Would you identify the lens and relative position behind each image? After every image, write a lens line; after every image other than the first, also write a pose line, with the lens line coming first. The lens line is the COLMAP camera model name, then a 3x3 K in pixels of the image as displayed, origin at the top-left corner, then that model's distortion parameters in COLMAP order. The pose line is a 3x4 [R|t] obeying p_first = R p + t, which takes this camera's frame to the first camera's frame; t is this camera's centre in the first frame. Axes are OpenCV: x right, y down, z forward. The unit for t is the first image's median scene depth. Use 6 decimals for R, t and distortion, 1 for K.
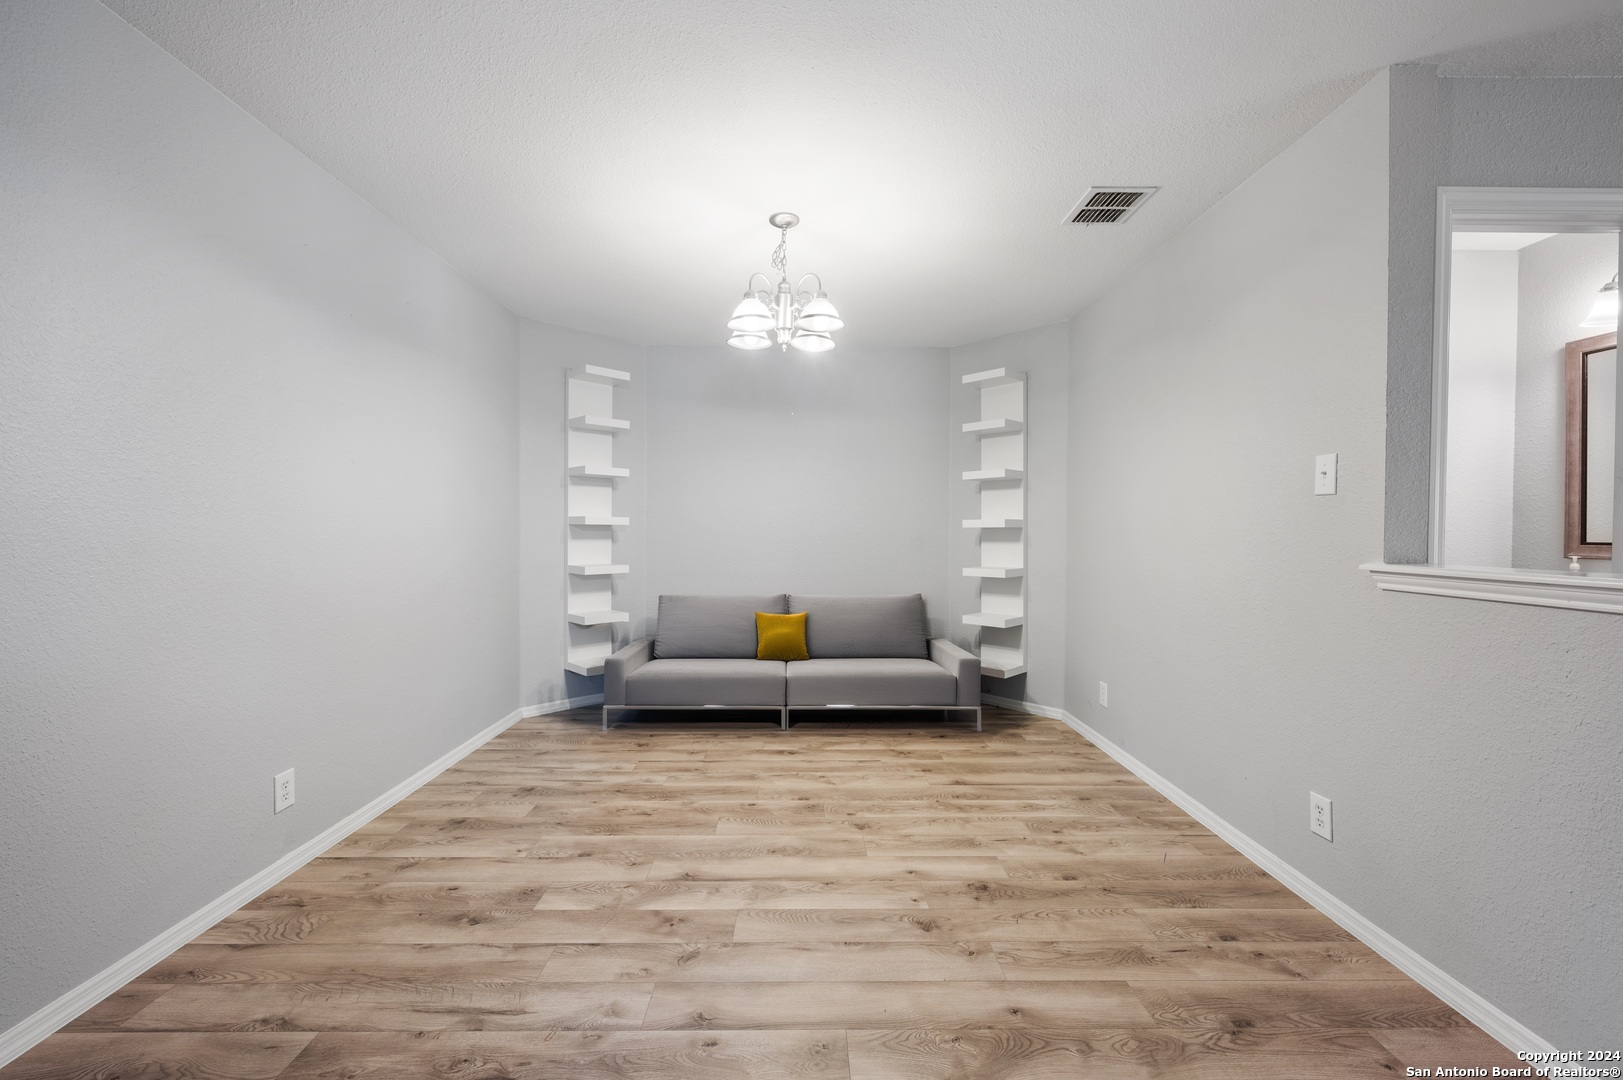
lens RADIAL K [[649.6, 0, 811.4], [0, 649.6, 532.7], [0, 0, 1]] dist [0.003801, -0.000085]
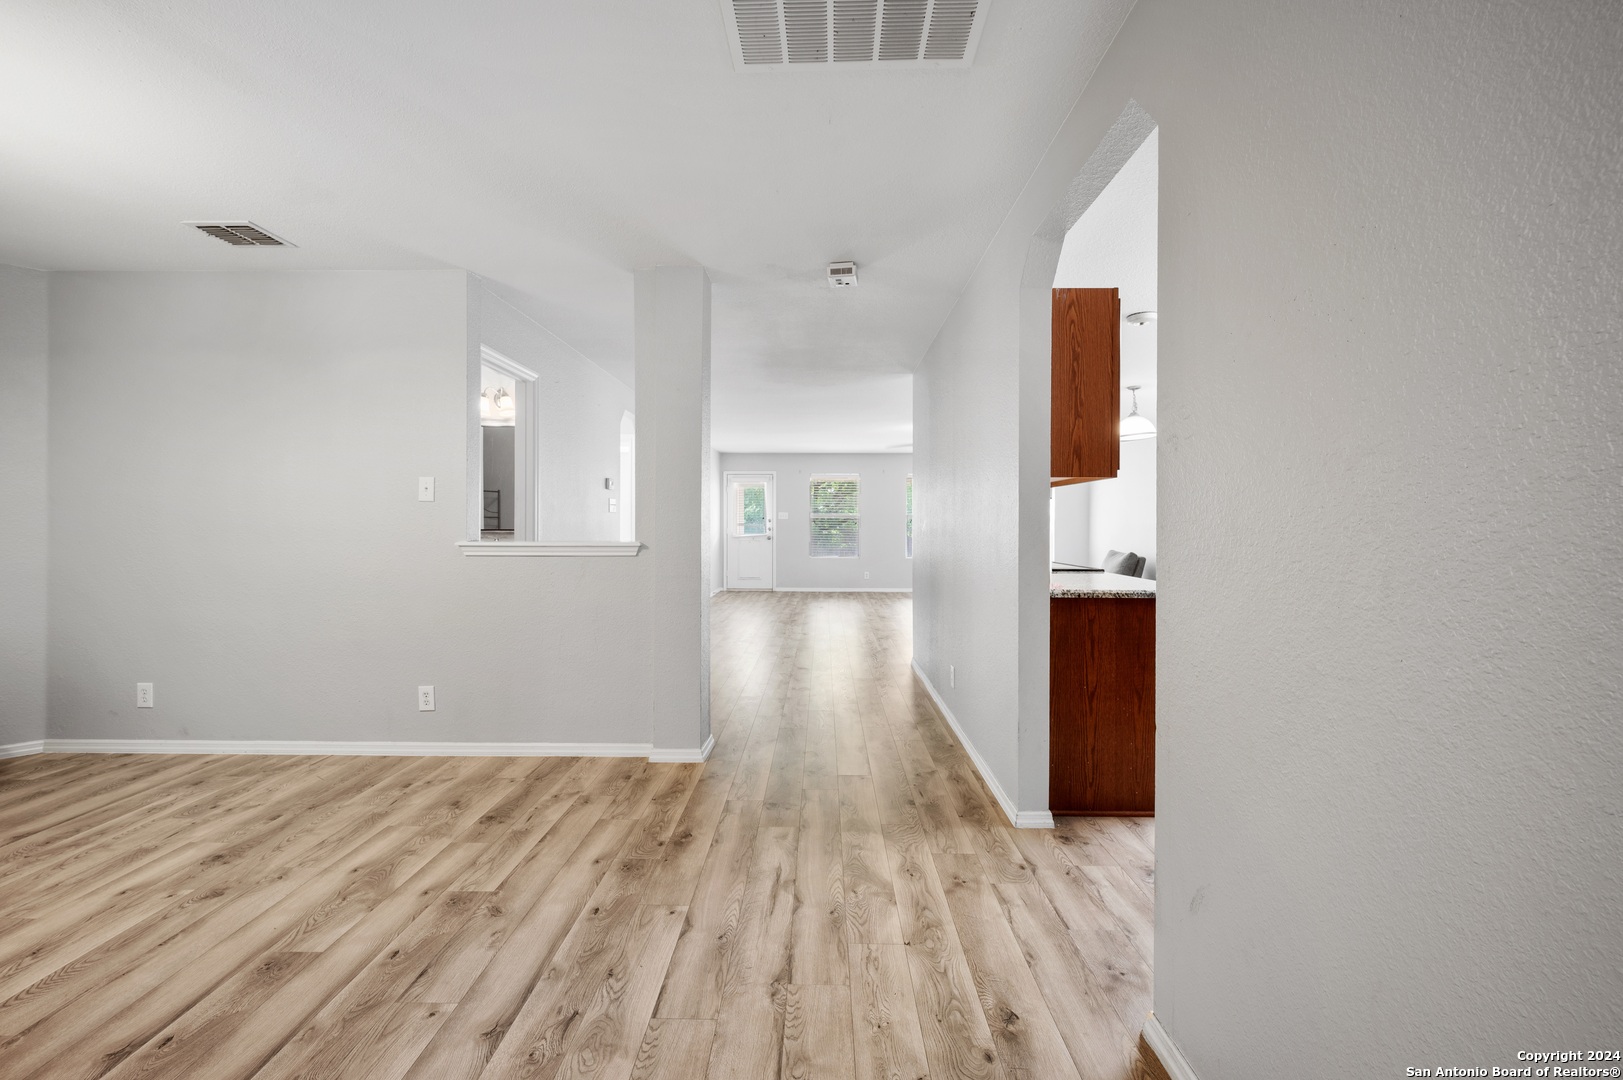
lens RADIAL K [[649.6, 0, 813.6], [0, 649.6, 526.1], [0, 0, 1]] dist [0.003801, -0.000085]
pose [[0.027782, -0.006647, 0.999592, -0.797204], [0.004968, 0.999966, 0.006512, -0.002413], [-0.999602, 0.004785, 0.027814, -0.014518]]
